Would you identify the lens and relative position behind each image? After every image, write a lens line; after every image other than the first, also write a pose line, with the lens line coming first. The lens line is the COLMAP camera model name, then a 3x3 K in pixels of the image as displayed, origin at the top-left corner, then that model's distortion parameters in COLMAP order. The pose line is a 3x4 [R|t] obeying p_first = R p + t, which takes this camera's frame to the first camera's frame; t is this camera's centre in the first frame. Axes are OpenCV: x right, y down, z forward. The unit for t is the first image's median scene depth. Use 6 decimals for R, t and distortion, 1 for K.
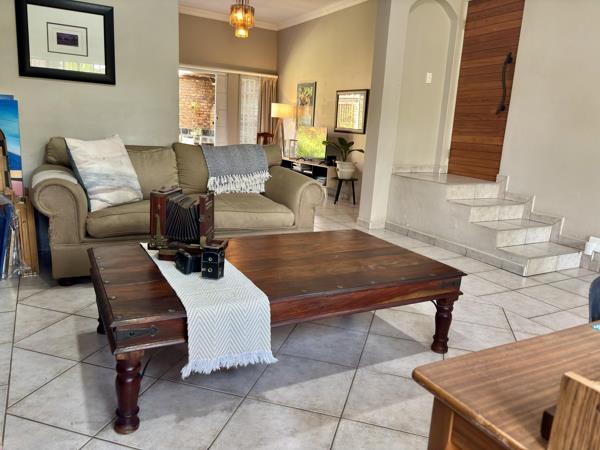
lens RADIAL K [[451.5, 0, 302.6], [0, 451.5, 227.8], [0, 0, 1]] dist [0.002654, -0.003320]
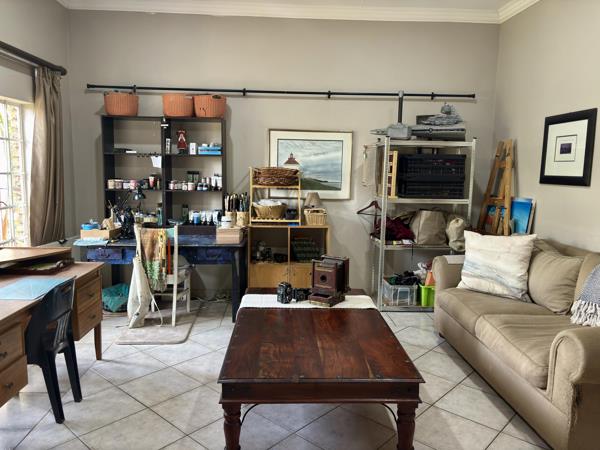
lens RADIAL K [[451.5, 0, 301.8], [0, 451.5, 225.4], [0, 0, 1]] dist [0.002654, -0.003320]
pose [[-0.439519, 0.037996, -0.897429, 0.750778], [-0.245419, 0.956010, 0.160671, -0.266331], [0.864056, 0.290864, -0.410860, 0.976899]]
